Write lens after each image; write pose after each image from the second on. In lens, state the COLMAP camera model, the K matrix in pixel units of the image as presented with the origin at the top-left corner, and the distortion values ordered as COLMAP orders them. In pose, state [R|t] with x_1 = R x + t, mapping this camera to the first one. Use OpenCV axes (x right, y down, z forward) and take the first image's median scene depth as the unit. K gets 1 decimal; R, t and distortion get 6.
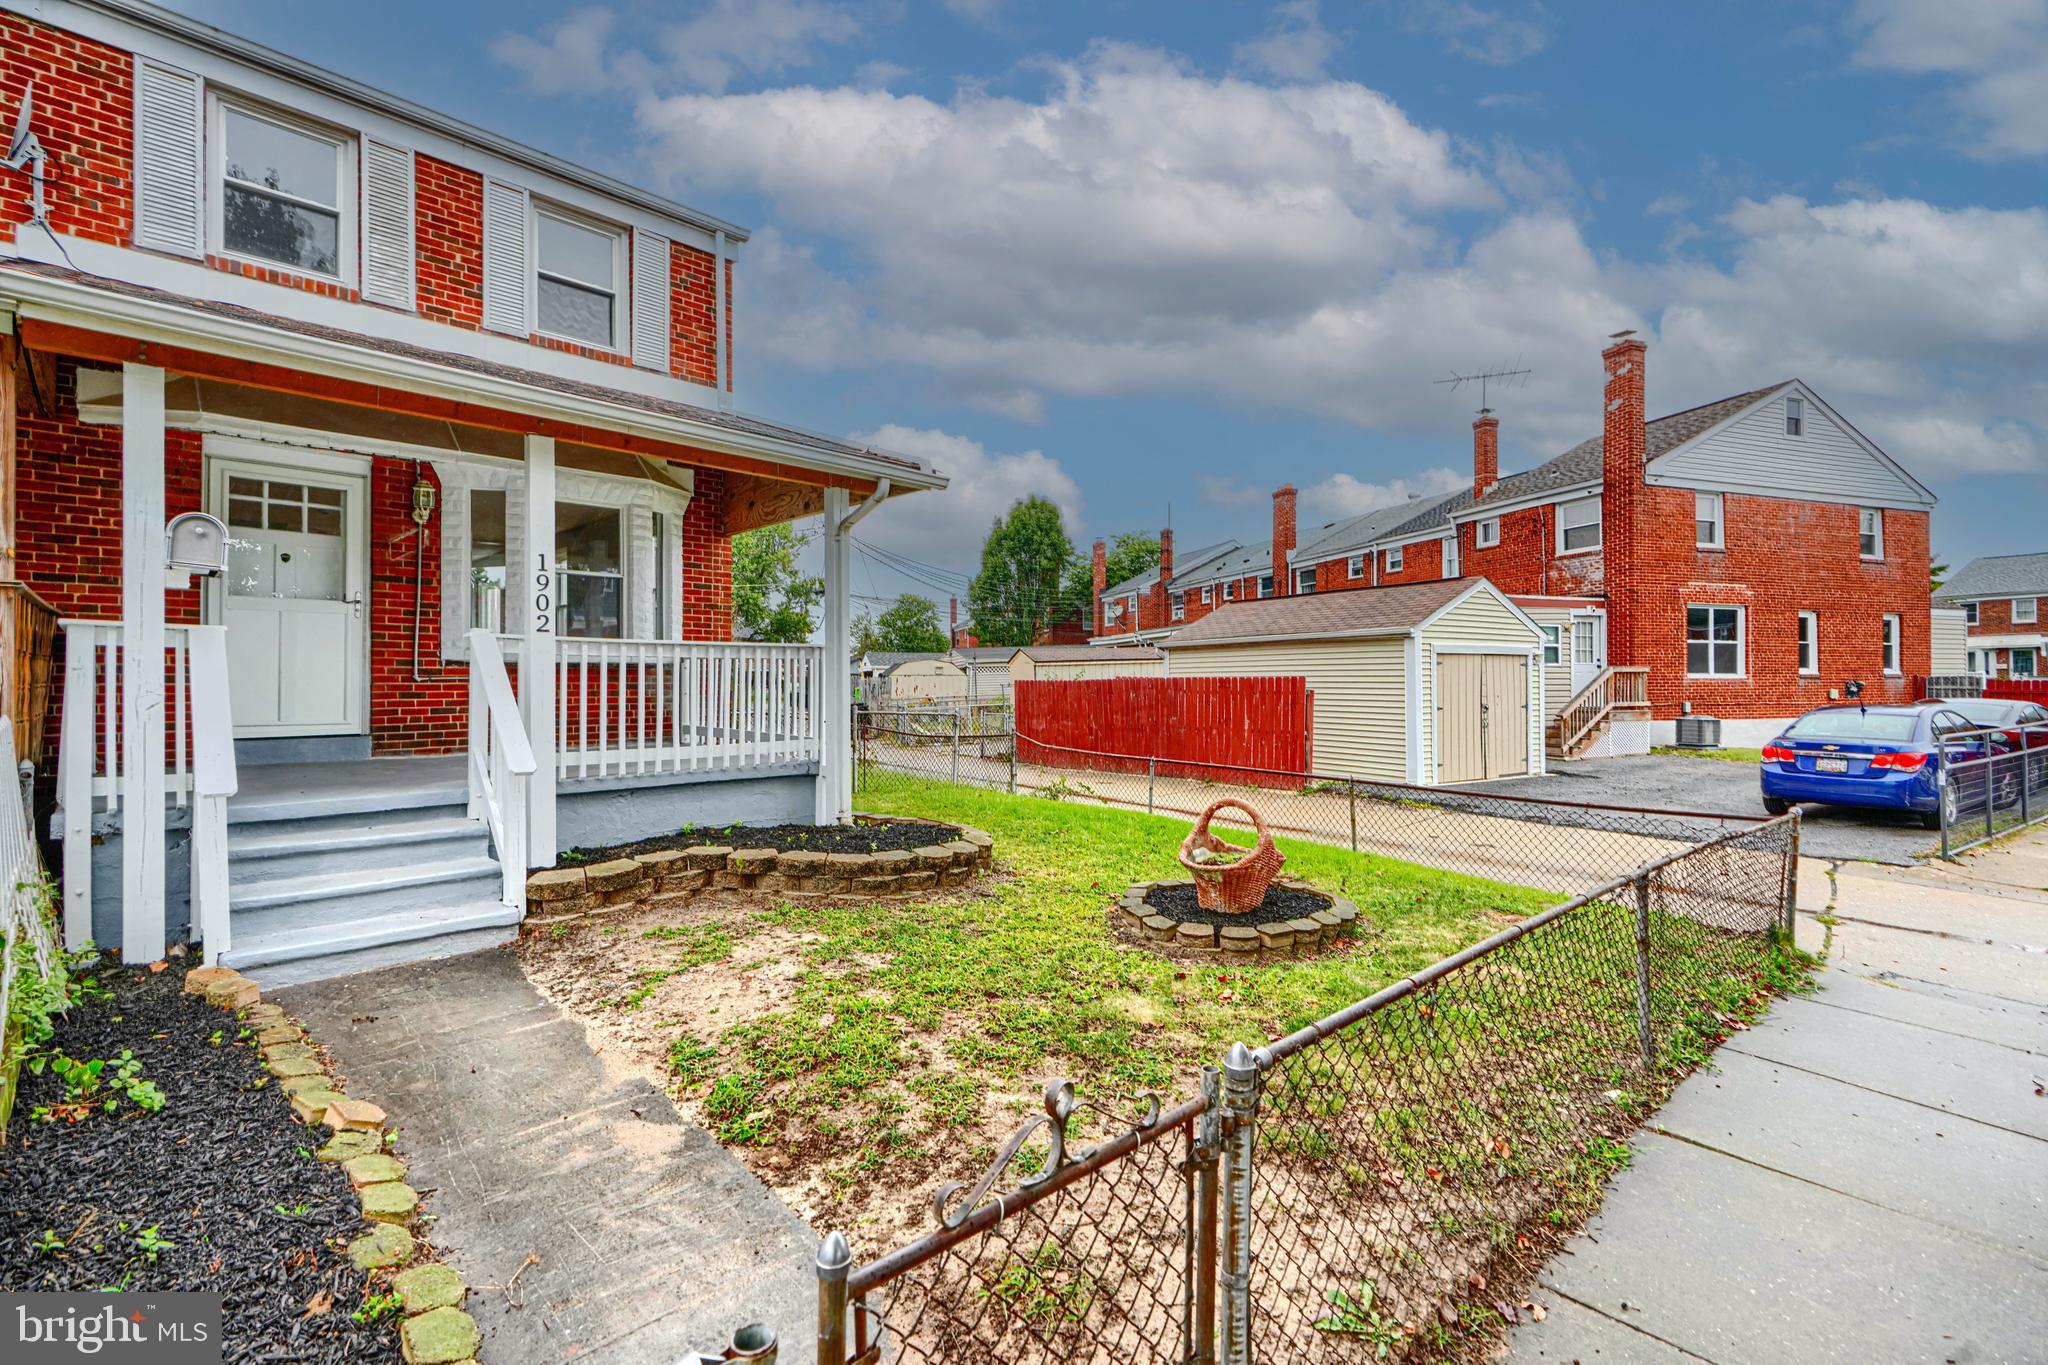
lens RADIAL K [[939.0, 0, 1027.3], [0, 939.0, 680.4], [0, 0, 1]] dist [0.001500, 0.000279]
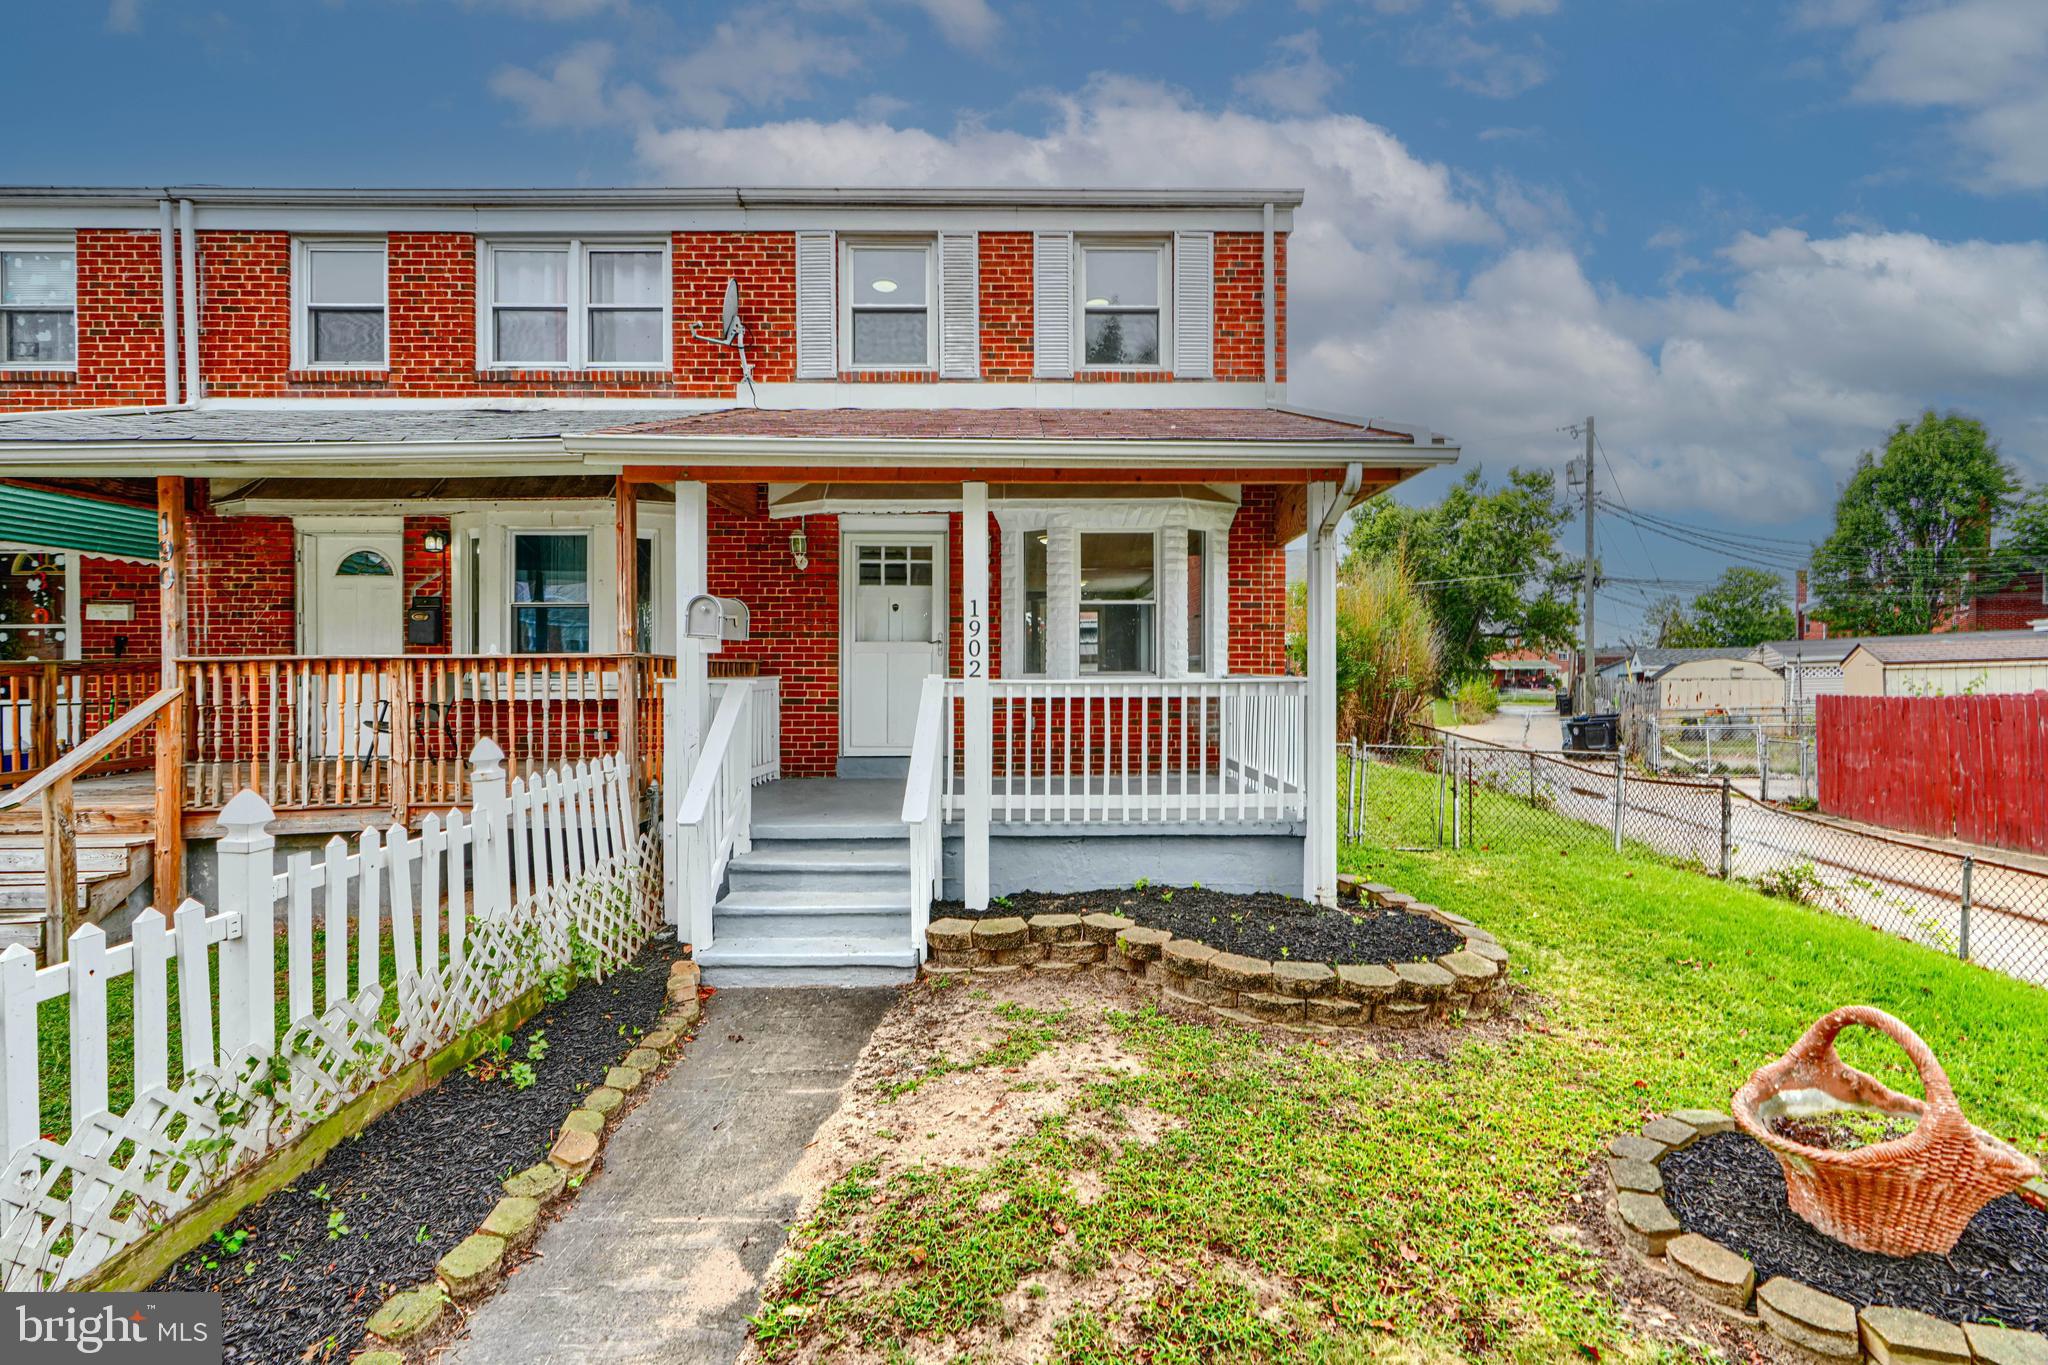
lens RADIAL K [[939.0, 0, 1135.9], [0, 939.0, 678.9], [0, 0, 1]] dist [0.001500, 0.000279]
pose [[0.705761, 0.011322, -0.708359, 0.268447], [0.002784, 0.999820, 0.018754, -0.056742], [0.708444, -0.015208, 0.705603, 0.342524]]
